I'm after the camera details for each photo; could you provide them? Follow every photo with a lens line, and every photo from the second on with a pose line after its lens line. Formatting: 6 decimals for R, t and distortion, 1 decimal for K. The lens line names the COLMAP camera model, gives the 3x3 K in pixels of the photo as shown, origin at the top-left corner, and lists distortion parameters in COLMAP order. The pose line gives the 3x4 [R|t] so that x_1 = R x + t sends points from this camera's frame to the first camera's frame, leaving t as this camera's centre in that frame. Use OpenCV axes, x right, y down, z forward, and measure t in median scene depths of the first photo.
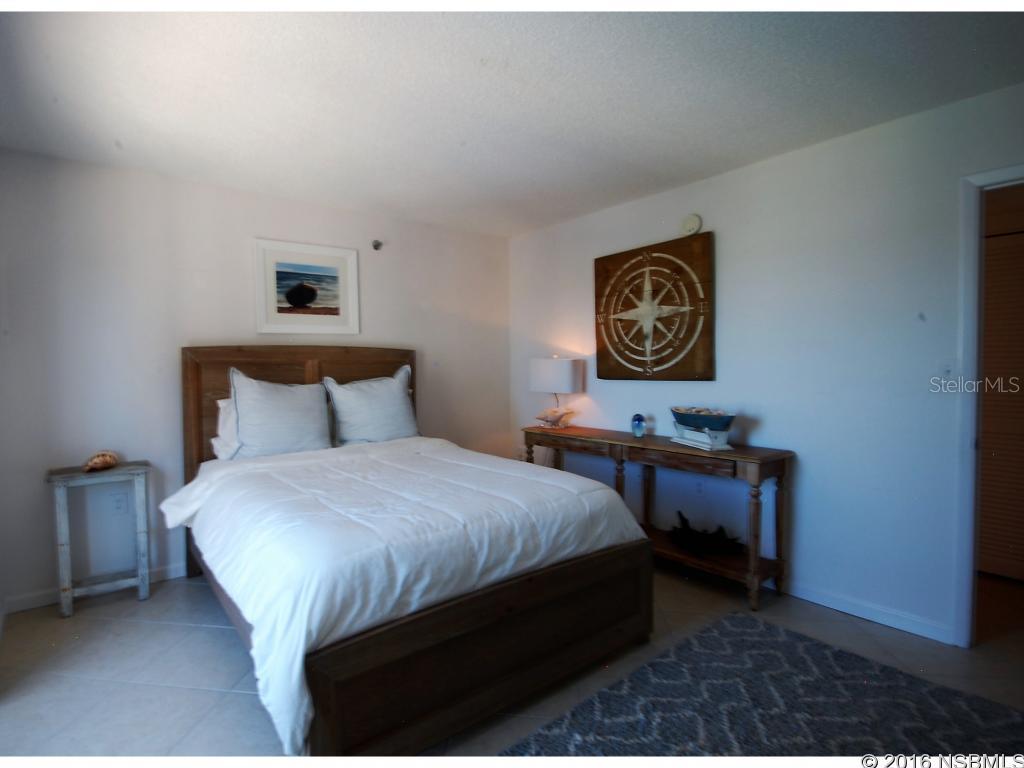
lens RADIAL K [[505.6, 0, 512.0], [0, 505.6, 384.0], [0, 0, 1]] dist [-0.000038, 0.000061]
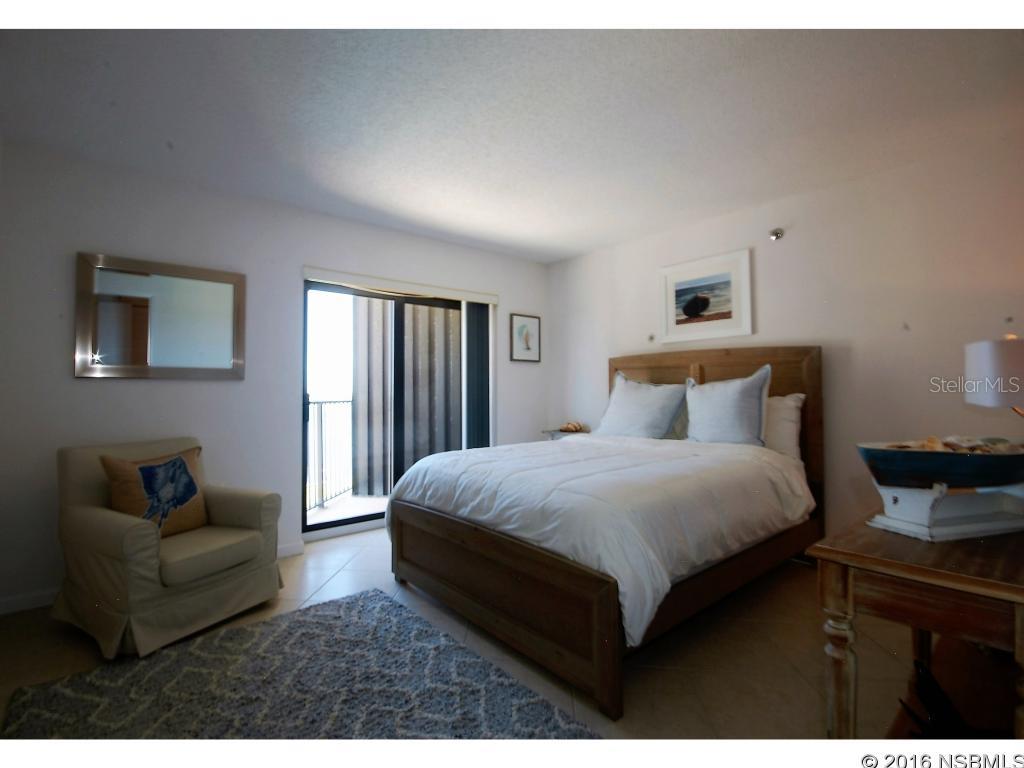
lens RADIAL K [[505.6, 0, 512.0], [0, 505.6, 384.0], [0, 0, 1]] dist [-0.000038, 0.000061]
pose [[0.040749, -0.000303, -0.999169, 0.714990], [-0.034235, 0.999412, -0.001699, 0.014585], [0.998583, 0.034276, 0.040715, 0.567093]]
